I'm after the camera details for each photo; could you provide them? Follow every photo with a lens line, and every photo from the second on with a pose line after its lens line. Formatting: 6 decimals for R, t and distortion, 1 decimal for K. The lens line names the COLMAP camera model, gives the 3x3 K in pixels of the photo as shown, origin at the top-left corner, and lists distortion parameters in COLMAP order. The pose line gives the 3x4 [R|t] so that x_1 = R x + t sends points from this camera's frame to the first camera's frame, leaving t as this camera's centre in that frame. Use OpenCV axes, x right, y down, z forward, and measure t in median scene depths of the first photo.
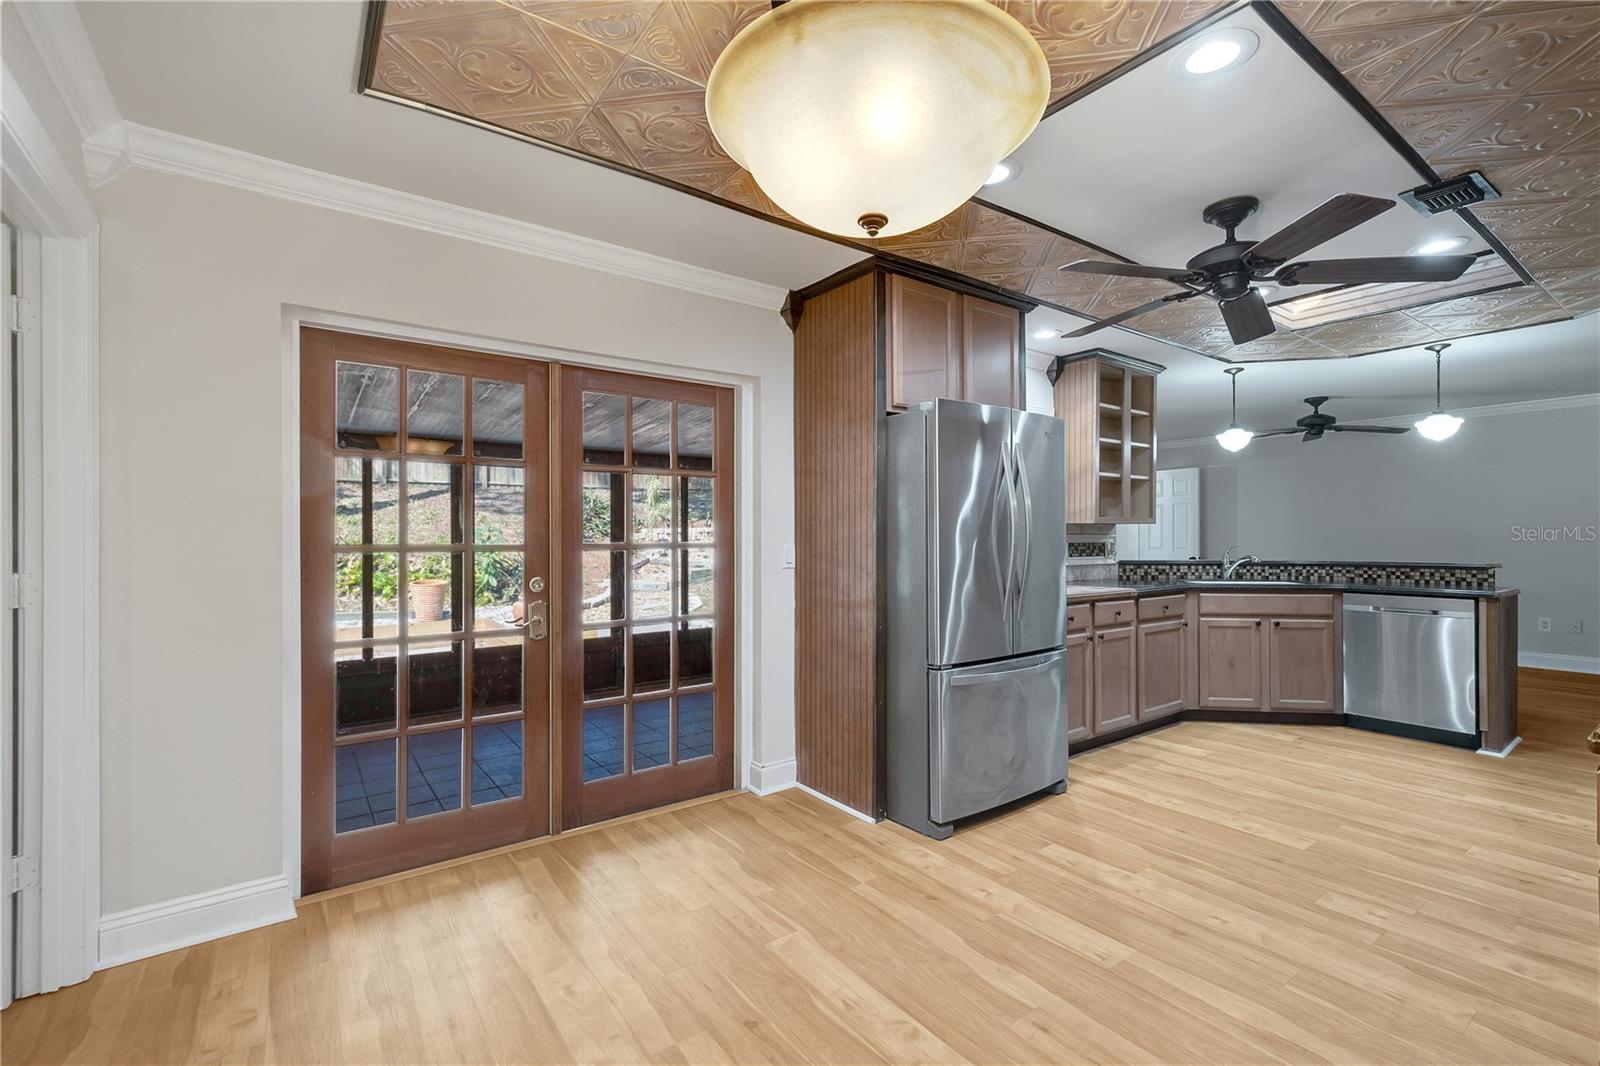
lens RADIAL K [[700.4, 0, 805.0], [0, 700.4, 534.1], [0, 0, 1]] dist [0.005915, -0.001831]
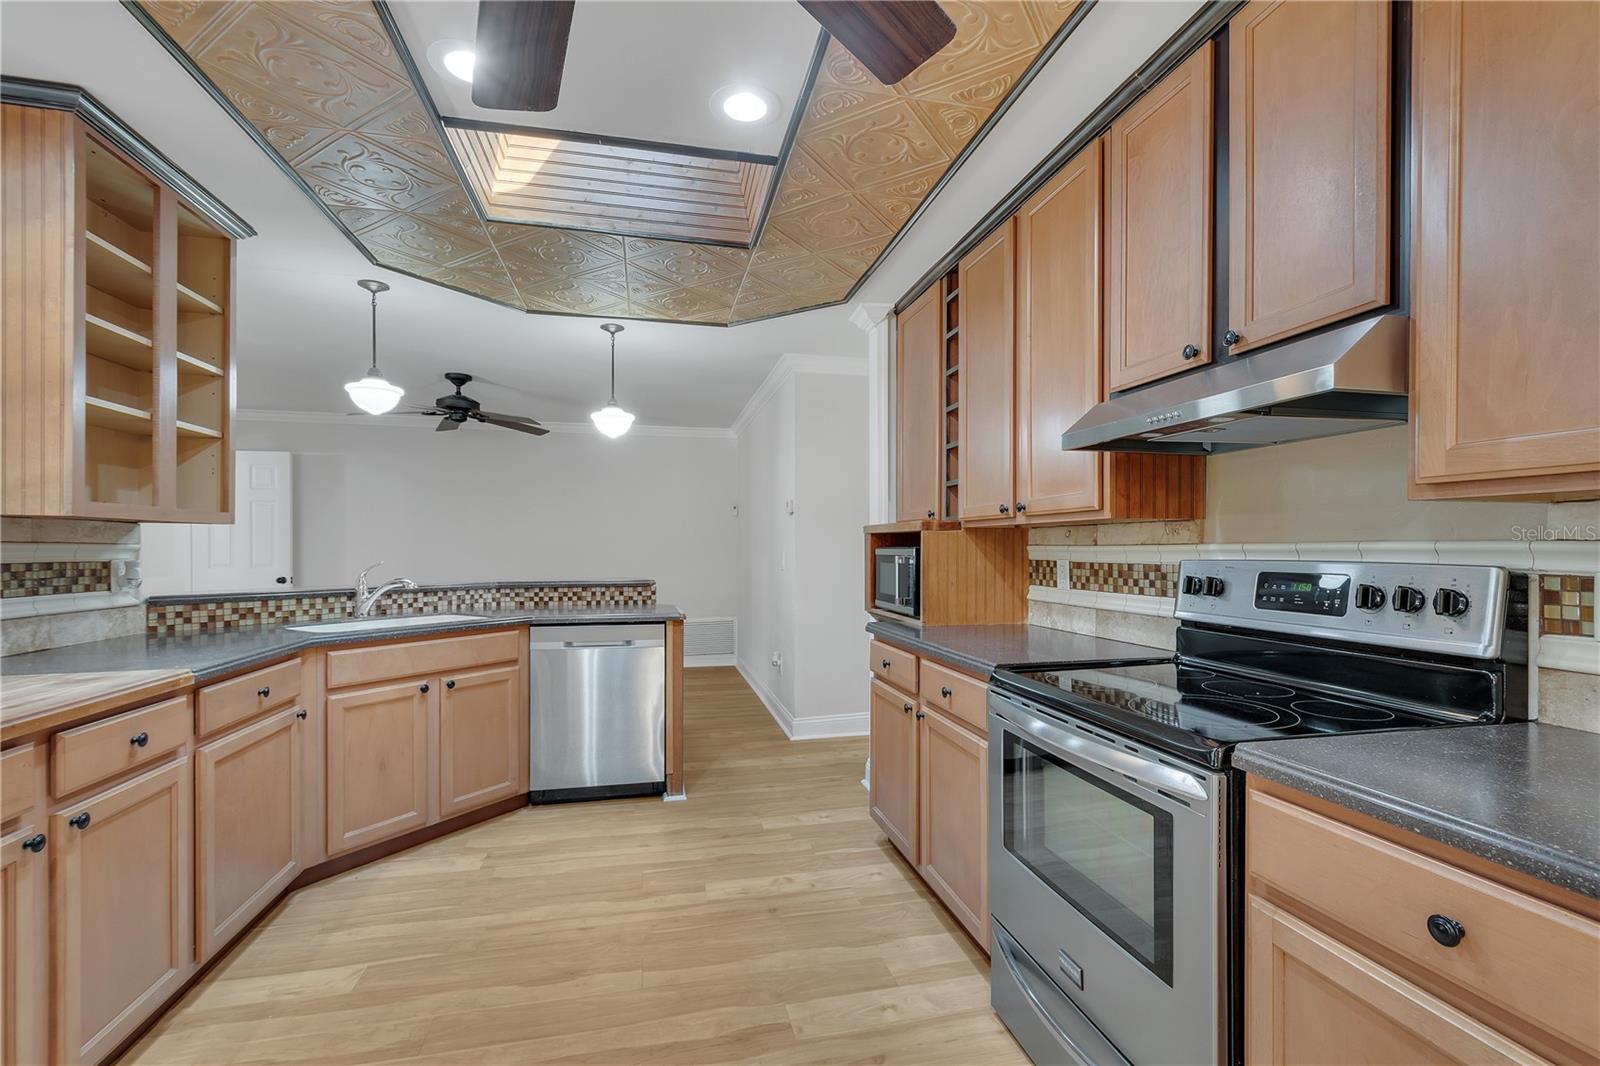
lens RADIAL K [[700.4, 0, 798.6], [0, 700.4, 554.1], [0, 0, 1]] dist [0.005915, -0.001831]
pose [[0.399992, -0.004441, 0.916508, 0.208887], [-0.006126, 0.999953, 0.007519, 0.001104], [-0.916498, -0.008622, 0.399946, 0.449991]]
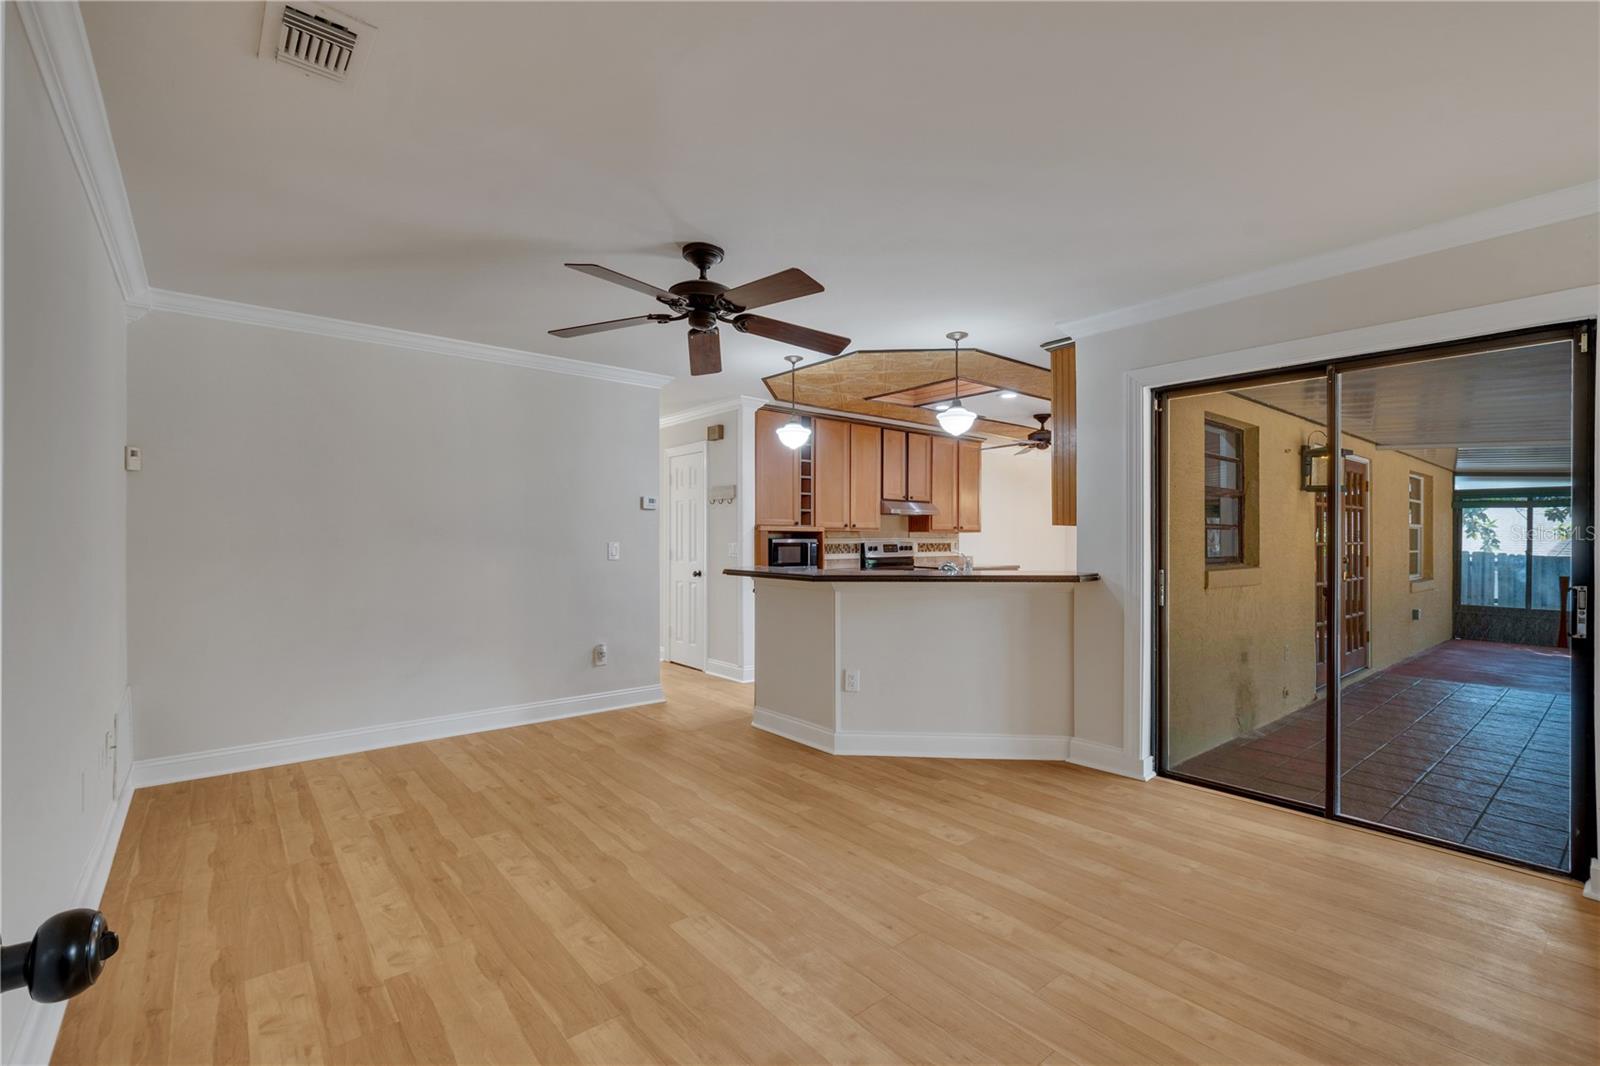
lens RADIAL K [[700.4, 0, 804.8], [0, 700.4, 544.7], [0, 0, 1]] dist [0.005915, -0.001831]
pose [[-0.997437, 0.002219, -0.071521, 0.967716], [0.001913, 0.999989, 0.004339, 0.005214], [0.071530, 0.004191, -0.997430, 2.033023]]
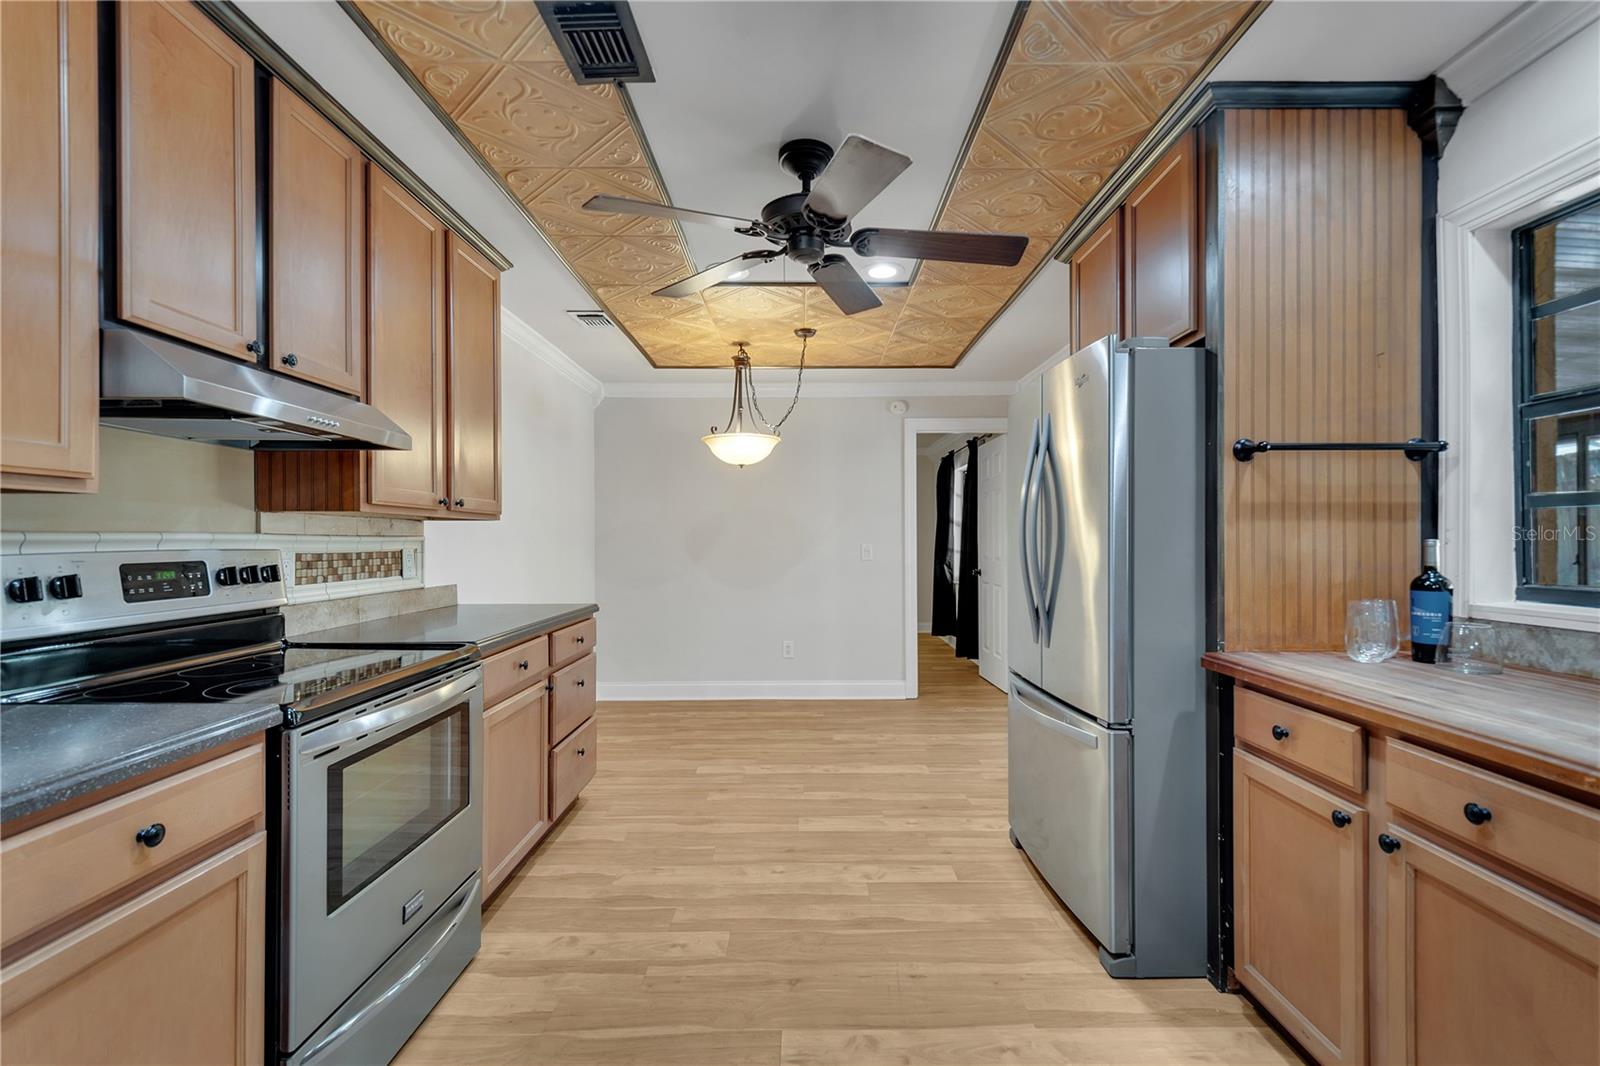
lens RADIAL K [[700.4, 0, 816.1], [0, 700.4, 543.7], [0, 0, 1]] dist [0.005915, -0.001831]
pose [[-0.575429, 0.009343, -0.817798, 0.748024], [0.007534, 0.999953, 0.006124, 0.002377], [0.817817, -0.002637, -0.575472, 0.861419]]
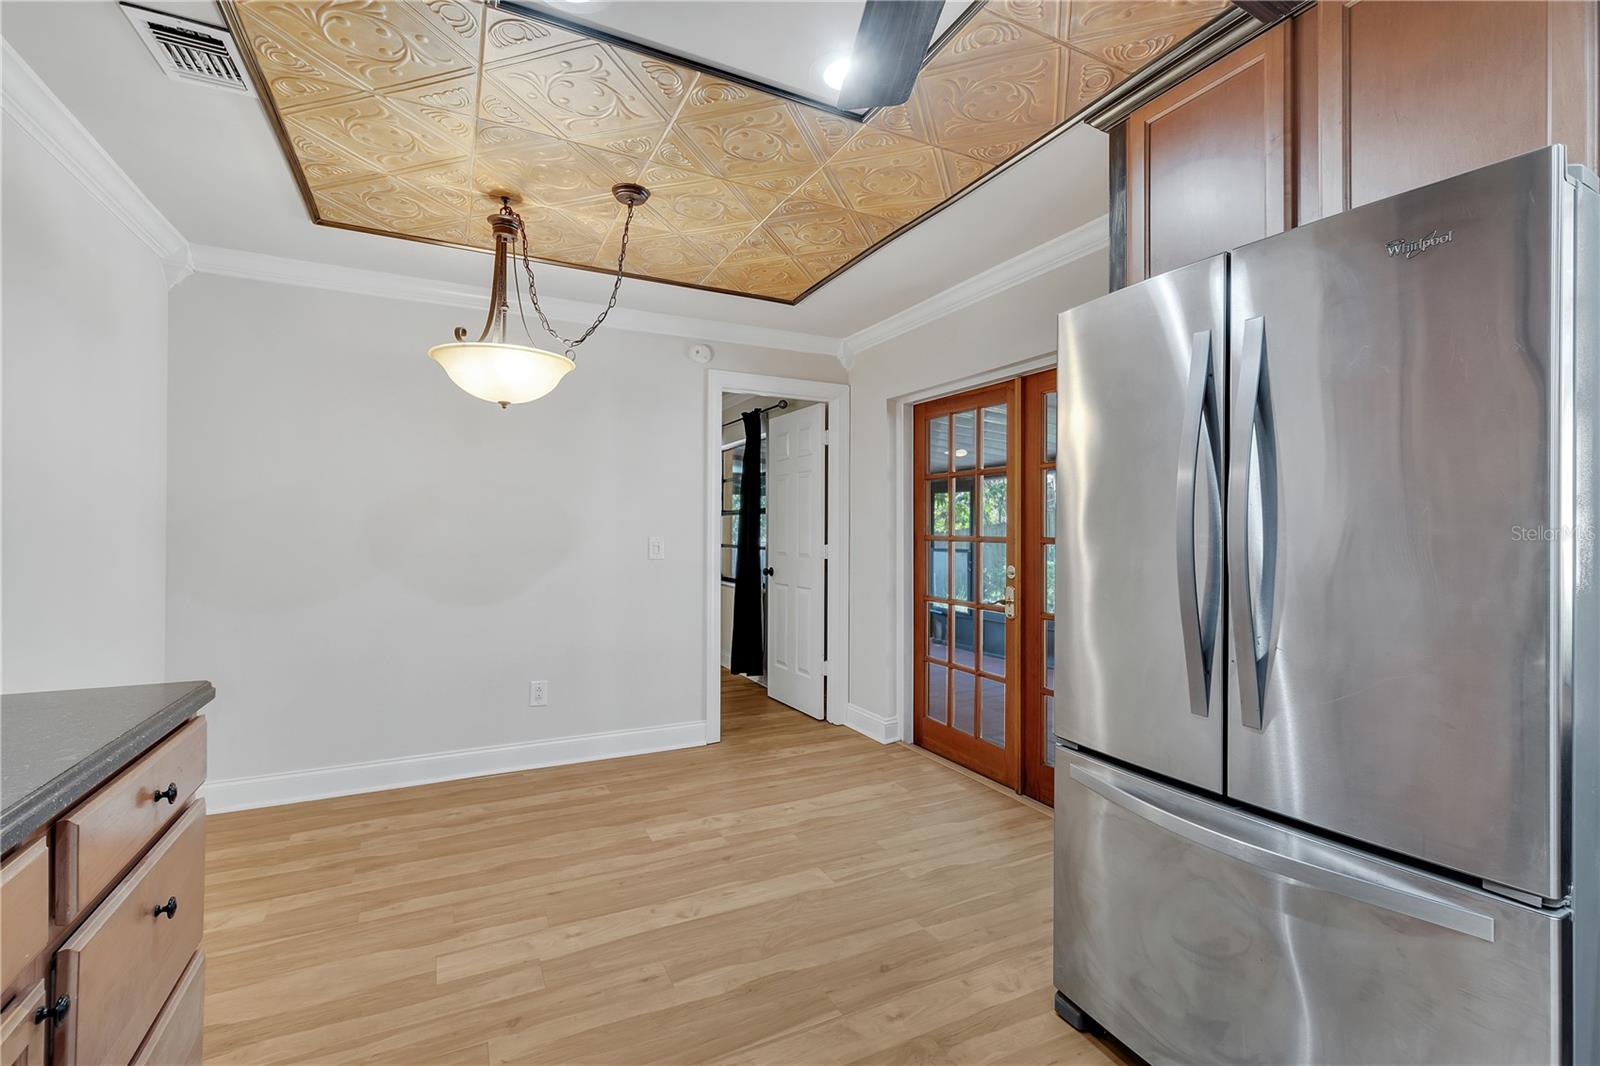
lens RADIAL K [[700.4, 0, 806.6], [0, 700.4, 527.2], [0, 0, 1]] dist [0.005915, -0.001831]
pose [[-0.154035, -0.001501, -0.988064, 0.544111], [-0.002180, 0.999997, -0.001180, 0.000040], [0.988063, 0.001972, -0.154038, 0.556577]]
